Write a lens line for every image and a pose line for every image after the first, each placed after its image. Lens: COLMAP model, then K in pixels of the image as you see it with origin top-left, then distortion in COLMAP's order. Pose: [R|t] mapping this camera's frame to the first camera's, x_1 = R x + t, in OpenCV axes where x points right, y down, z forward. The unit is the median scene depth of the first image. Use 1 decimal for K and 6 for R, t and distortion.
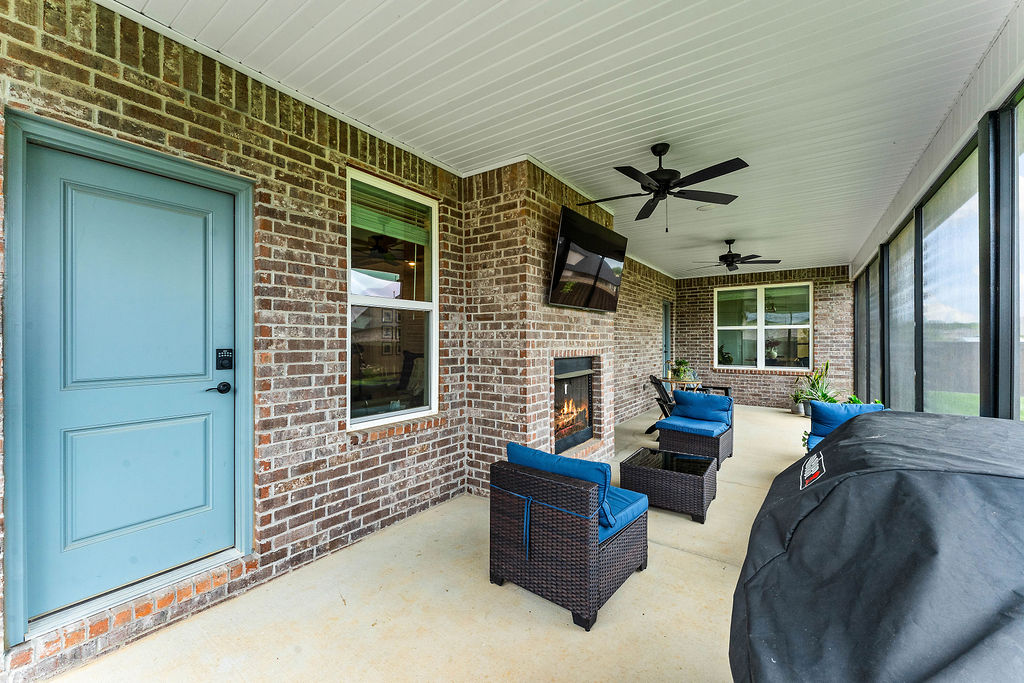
lens RADIAL K [[417.6, 0, 505.5], [0, 417.6, 340.5], [0, 0, 1]] dist [-0.000824, 0.000022]
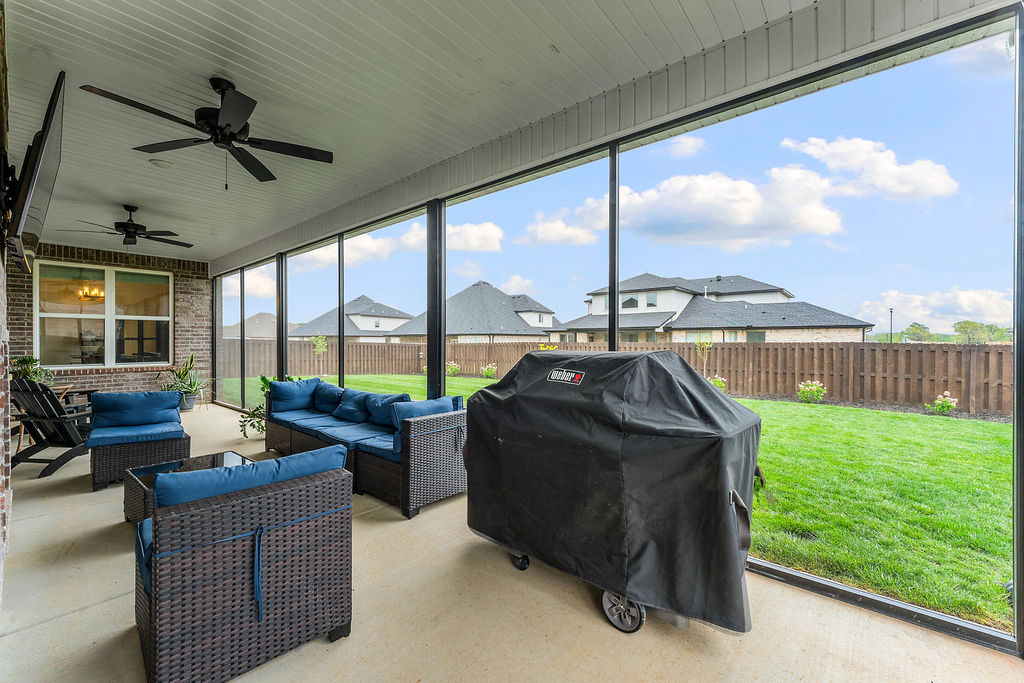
lens RADIAL K [[417.6, 0, 504.4], [0, 417.6, 341.6], [0, 0, 1]] dist [-0.000824, 0.000022]
pose [[0.076485, -0.000163, 0.997071, -0.176831], [0.002197, 0.999998, -0.000005, 0.021241], [-0.997068, 0.002191, 0.076485, 0.163083]]
